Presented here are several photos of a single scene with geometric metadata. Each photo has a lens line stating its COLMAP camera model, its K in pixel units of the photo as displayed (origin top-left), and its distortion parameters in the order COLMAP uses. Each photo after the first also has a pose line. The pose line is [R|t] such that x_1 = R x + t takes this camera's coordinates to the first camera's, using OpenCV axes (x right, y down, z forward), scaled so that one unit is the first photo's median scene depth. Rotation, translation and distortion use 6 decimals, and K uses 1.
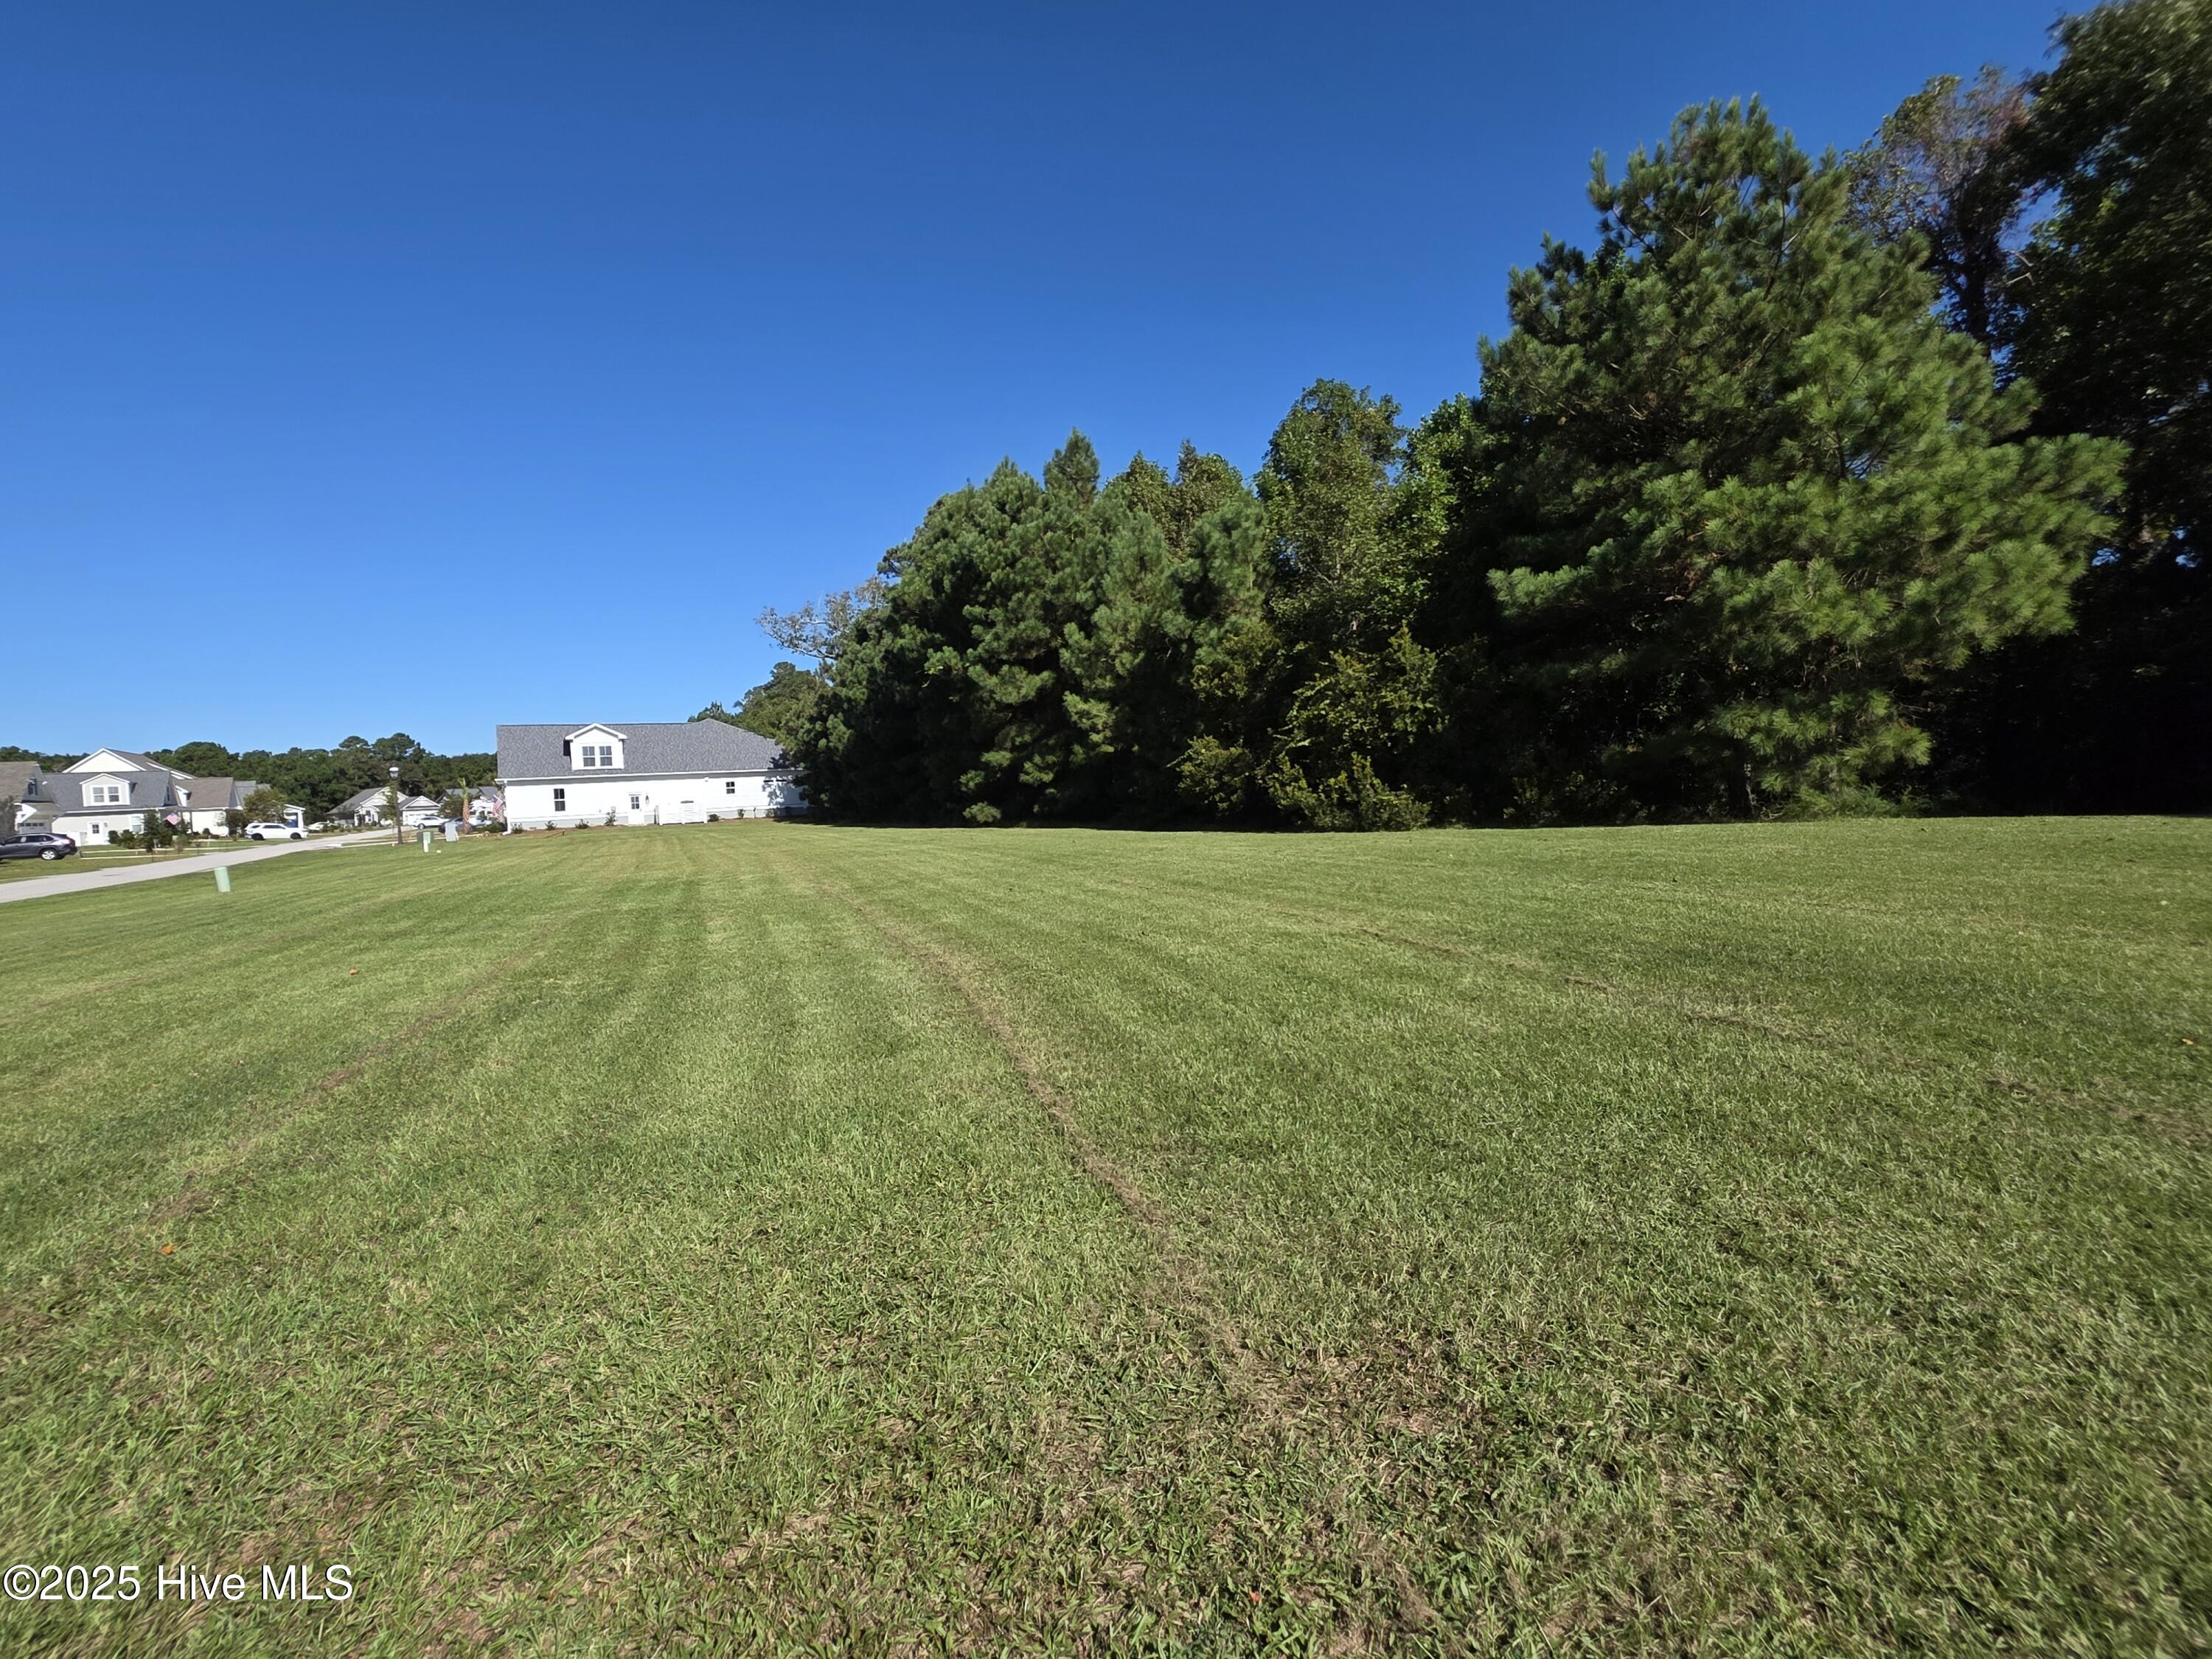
lens RADIAL K [[1035.6, 0, 1101.4], [0, 1035.6, 821.9], [0, 0, 1]] dist [-0.001014, 0.002833]
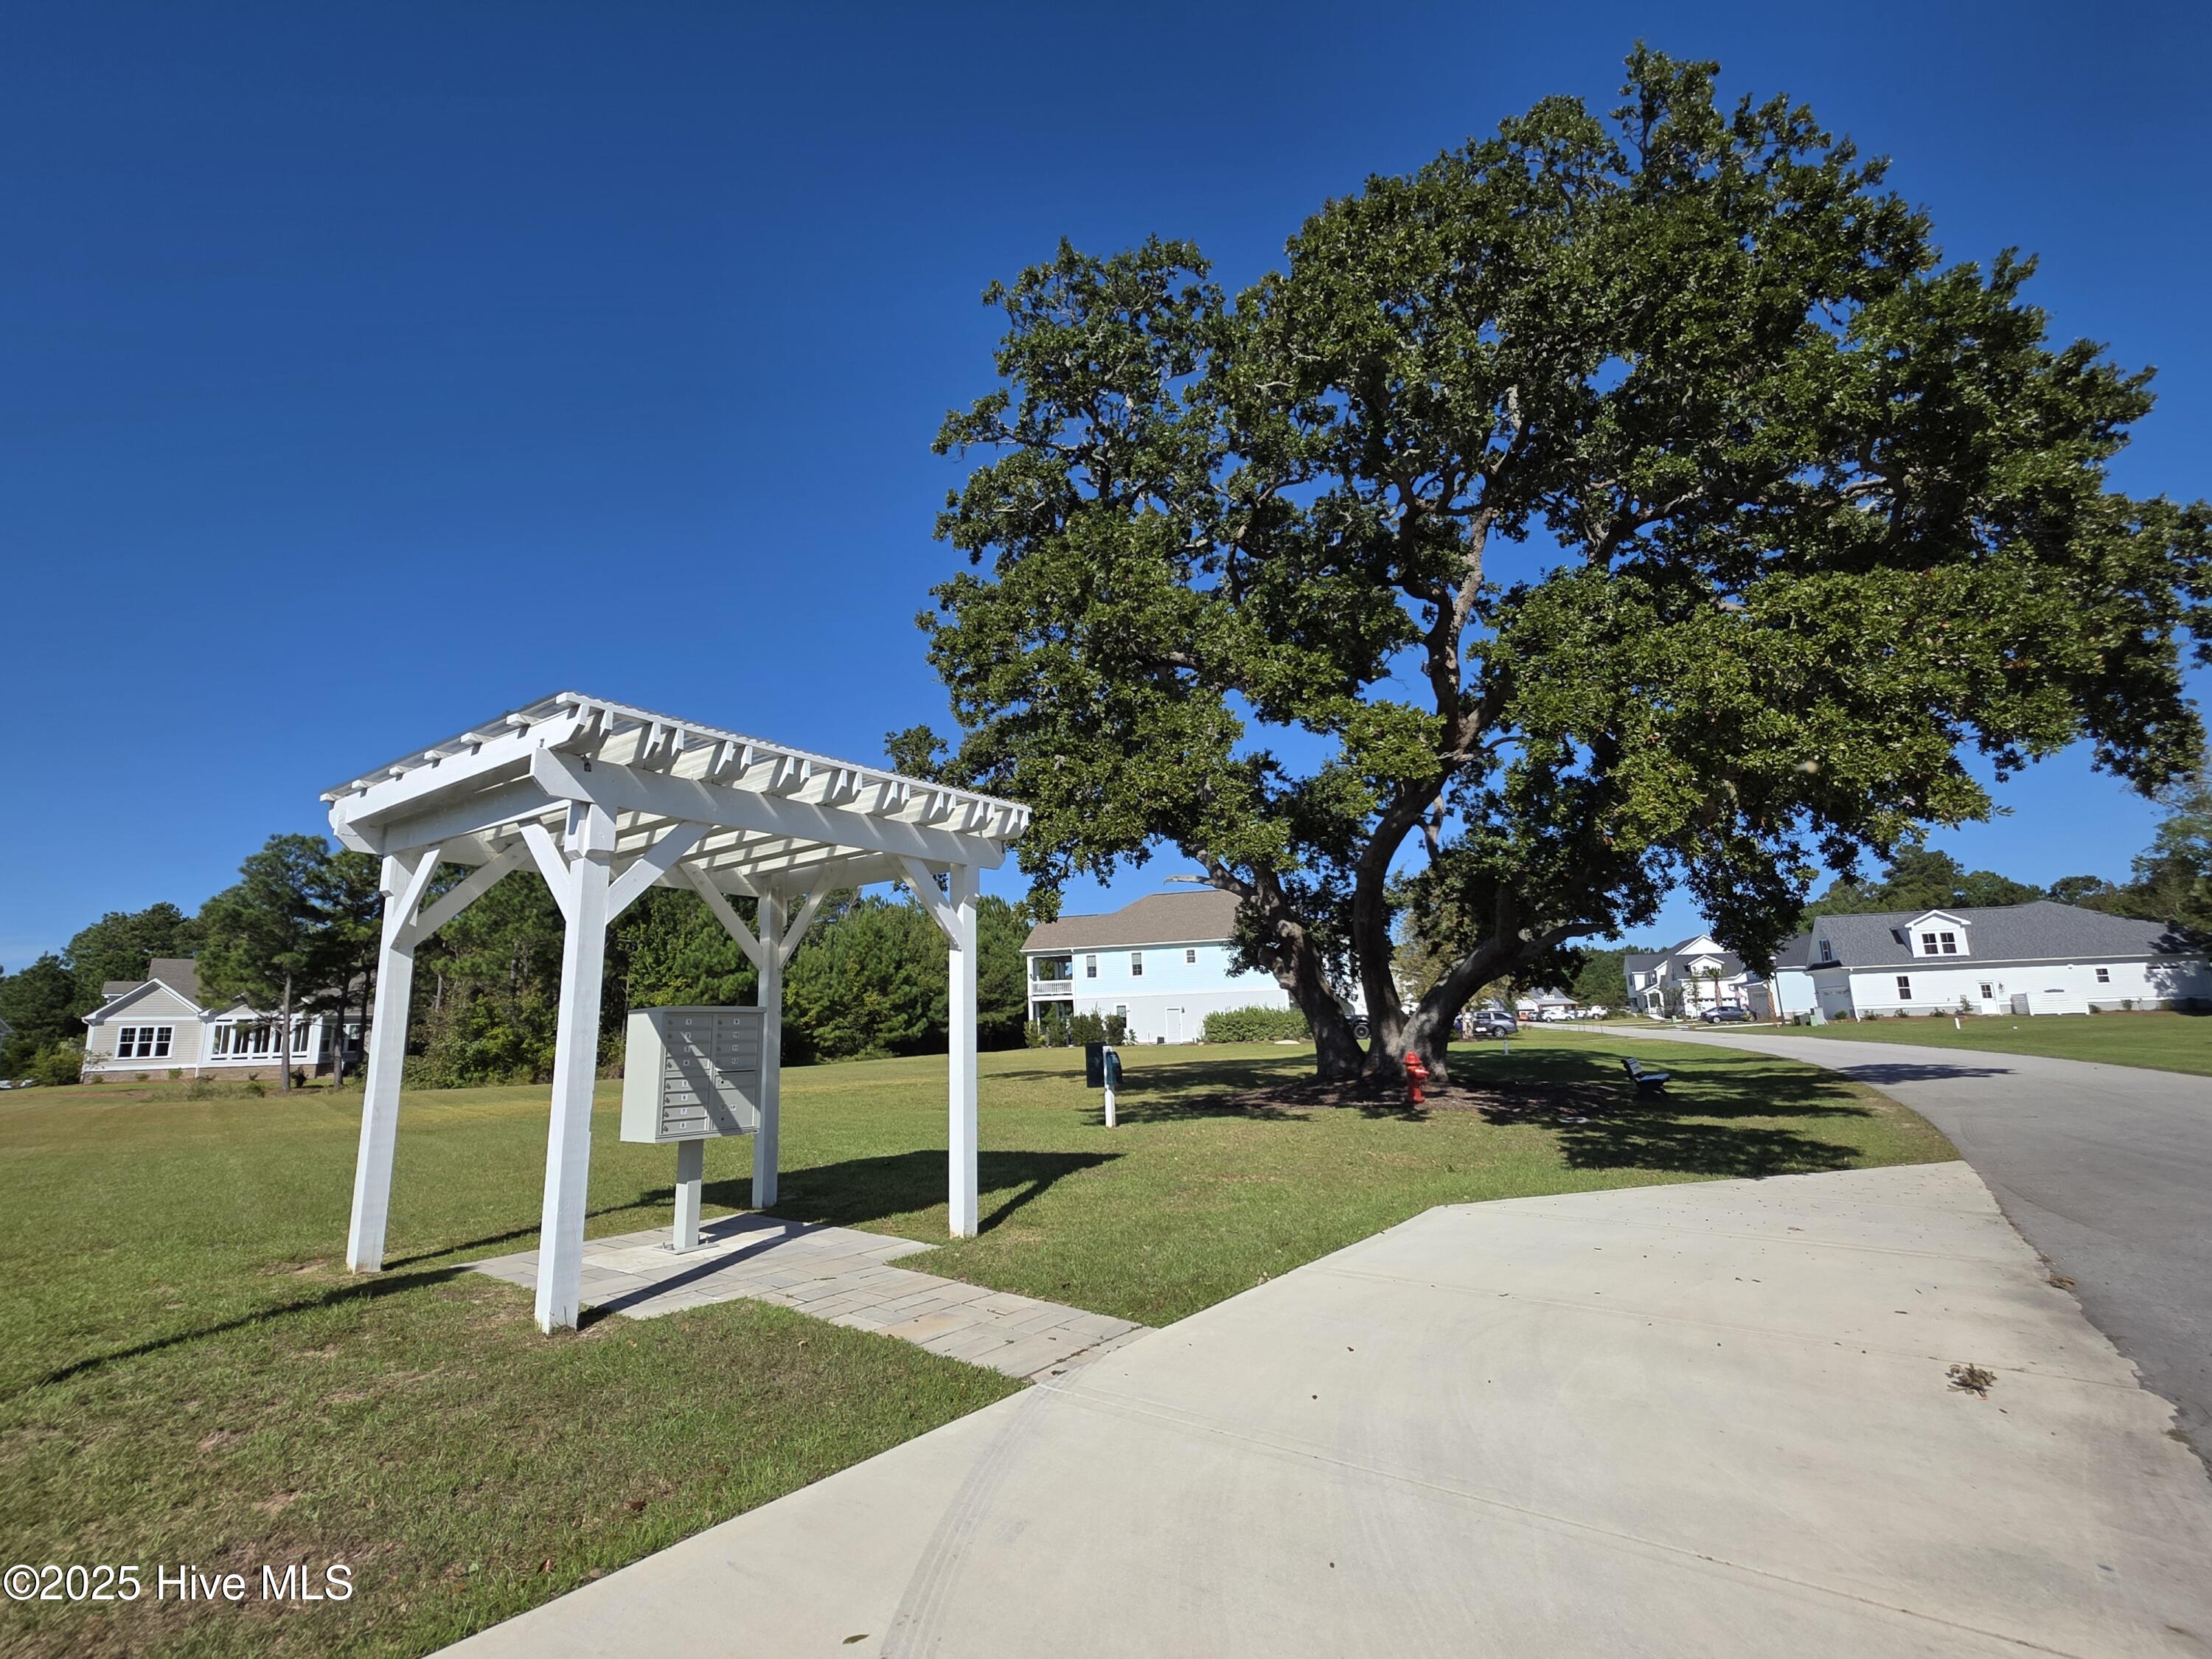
lens RADIAL K [[1035.6, 0, 1122.5], [0, 1035.6, 819.5], [0, 0, 1]] dist [-0.001014, 0.002833]
pose [[0.690160, -0.115910, -0.714313, -0.981629], [-0.027670, 0.982140, -0.186105, 0.083869], [0.723127, 0.148208, 0.674627, -0.796961]]
